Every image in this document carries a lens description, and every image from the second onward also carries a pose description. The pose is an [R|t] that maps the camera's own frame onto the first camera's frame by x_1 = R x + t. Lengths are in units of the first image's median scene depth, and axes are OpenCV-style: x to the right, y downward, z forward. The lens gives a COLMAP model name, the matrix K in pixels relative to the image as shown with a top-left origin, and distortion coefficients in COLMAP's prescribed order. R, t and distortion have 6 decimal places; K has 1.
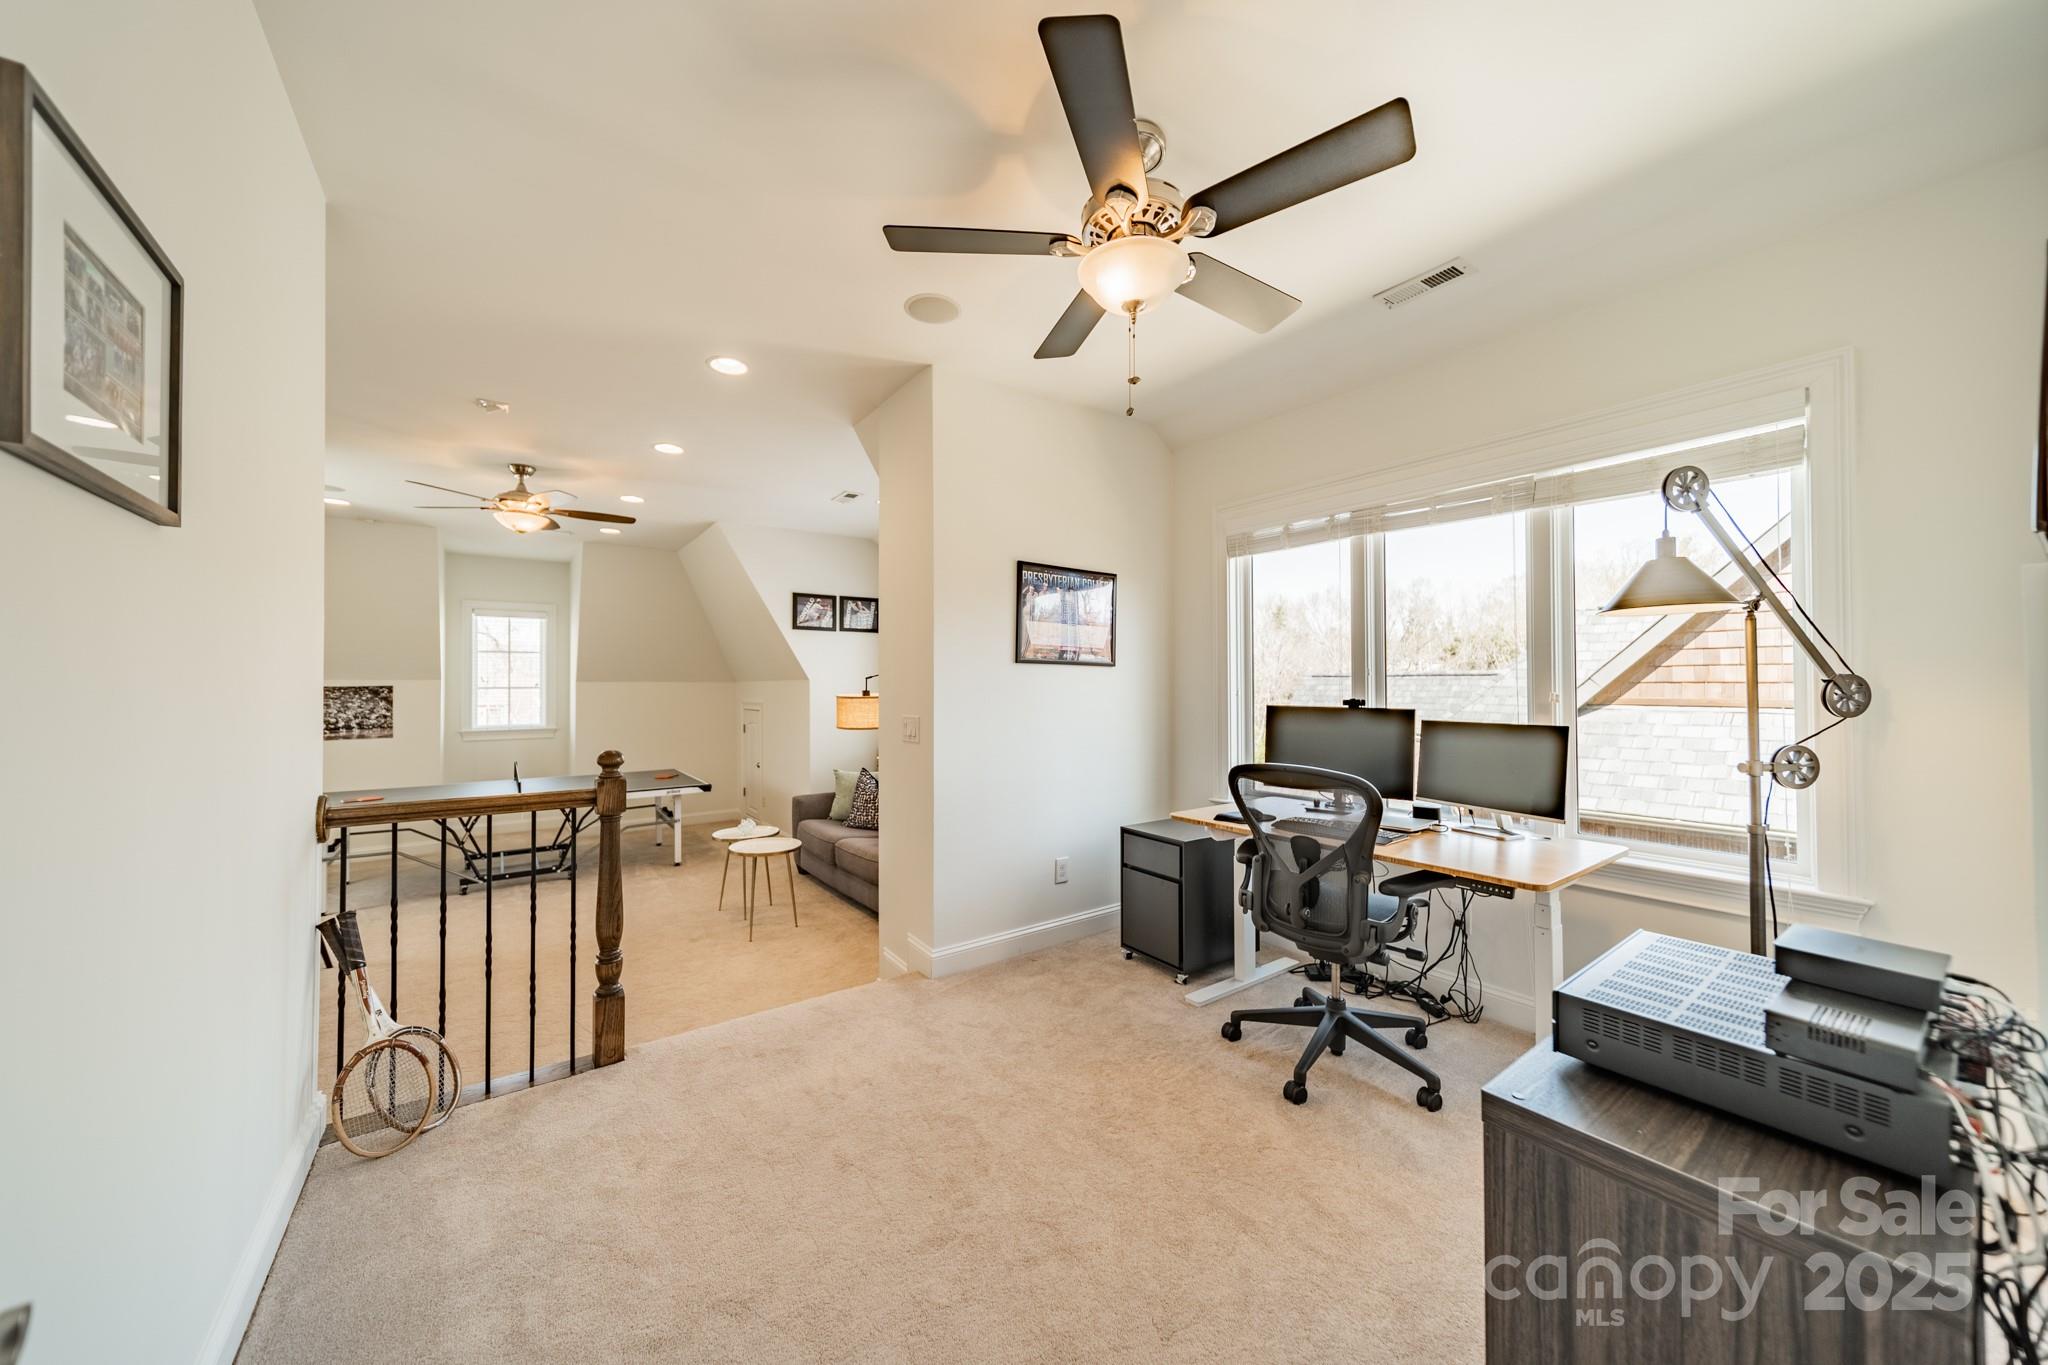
lens RADIAL K [[716.5, 0, 1021.1], [0, 716.5, 675.1], [0, 0, 1]] dist [0.012290, -0.000006]
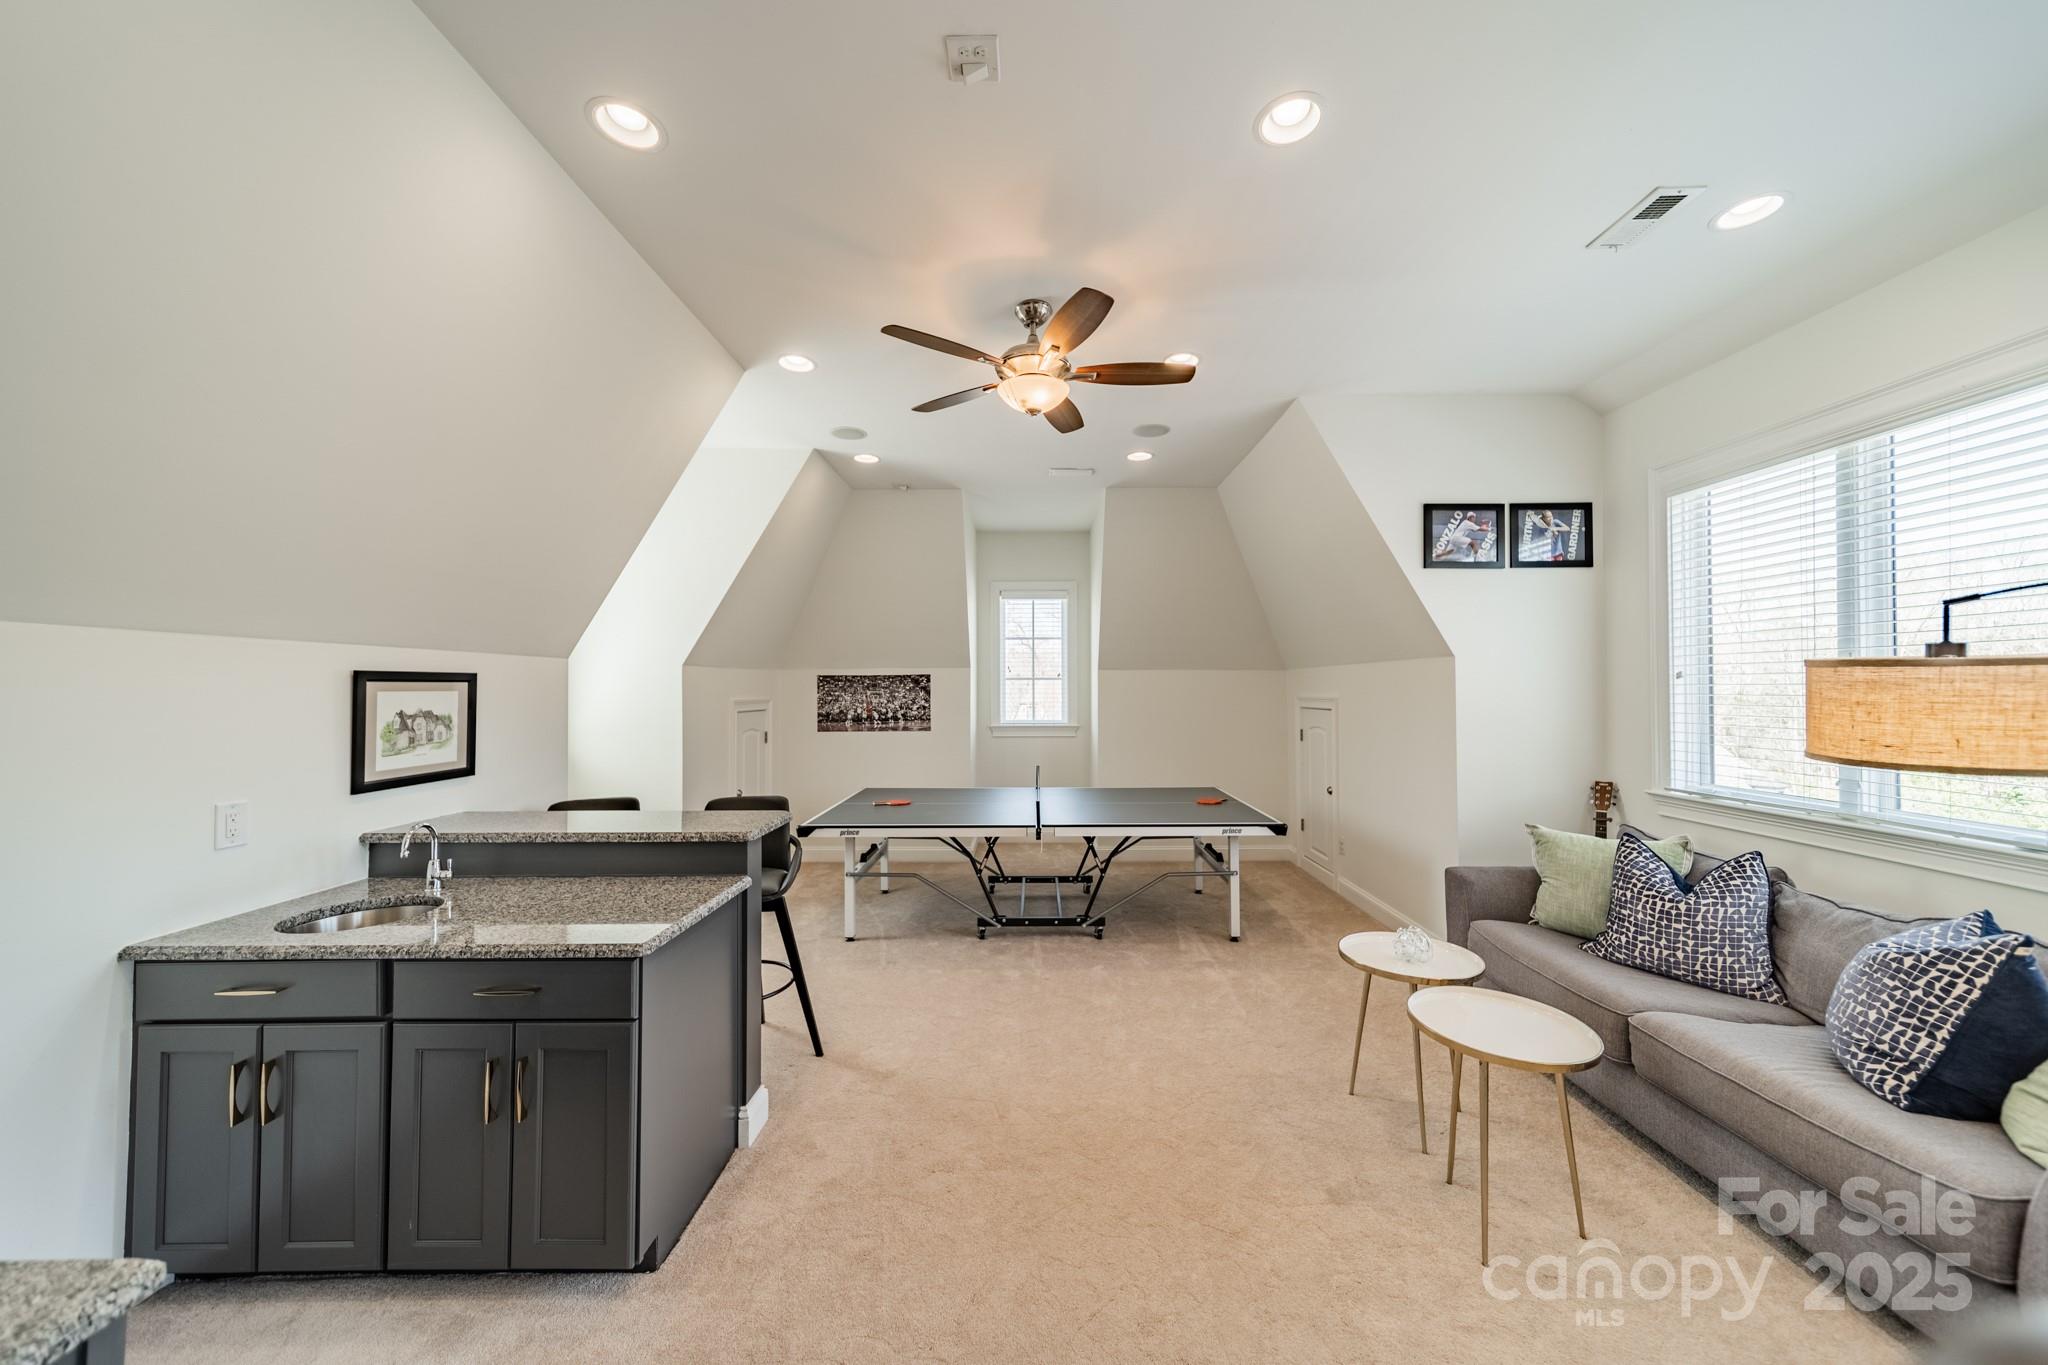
lens RADIAL K [[716.5, 0, 1021.1], [0, 716.5, 675.1], [0, 0, 1]] dist [0.012290, -0.000006]
pose [[0.797901, -0.009996, -0.602706, -0.227309], [0.006579, 0.999947, -0.007876, 0.023801], [0.602753, 0.002319, 0.797924, 0.343971]]
